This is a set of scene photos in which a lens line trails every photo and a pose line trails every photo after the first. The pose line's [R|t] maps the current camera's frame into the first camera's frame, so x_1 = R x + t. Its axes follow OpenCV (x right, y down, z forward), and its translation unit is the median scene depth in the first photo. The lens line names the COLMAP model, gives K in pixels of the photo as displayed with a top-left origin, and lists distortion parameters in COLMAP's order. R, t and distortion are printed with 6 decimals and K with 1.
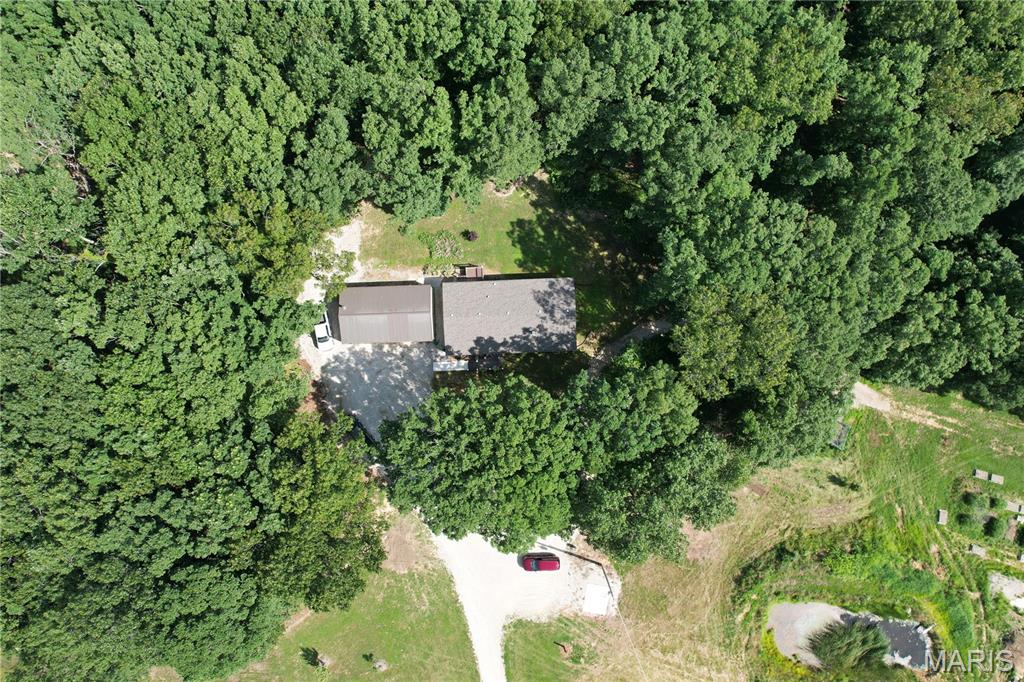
lens RADIAL K [[653.2, 0, 509.4], [0, 653.2, 340.5], [0, 0, 1]] dist [-0.076966, 0.069801]
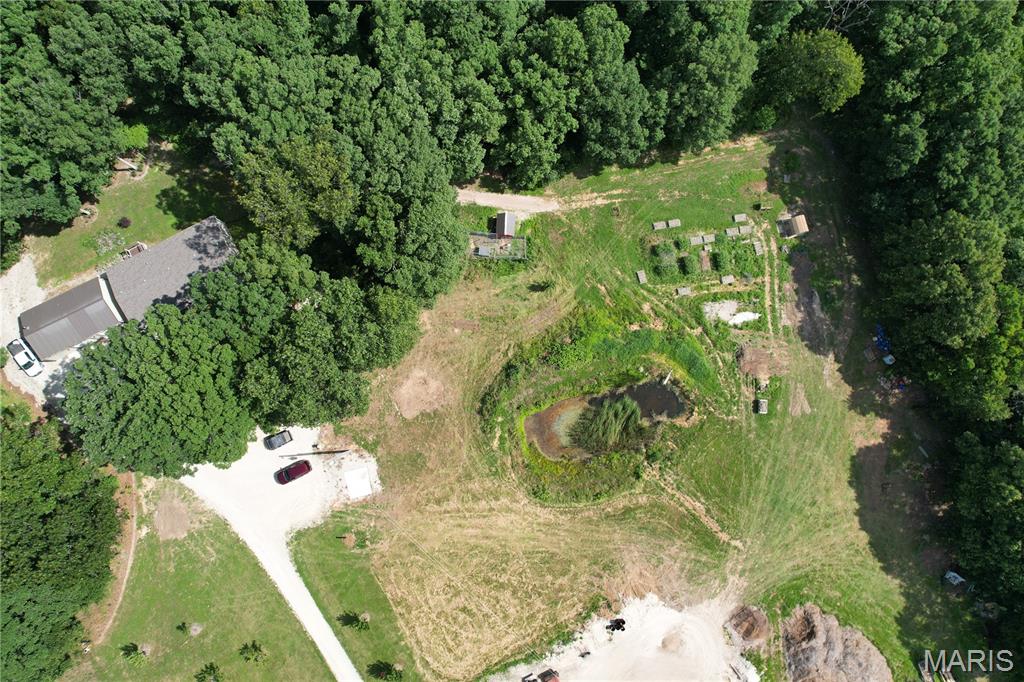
lens RADIAL K [[653.2, 0, 519.4], [0, 653.2, 341.5], [0, 0, 1]] dist [-0.076966, 0.069801]
pose [[0.909460, -0.414764, 0.029209, 0.445078], [0.415739, 0.908216, -0.048019, 0.360234], [-0.006611, 0.055815, 0.998419, -0.057662]]
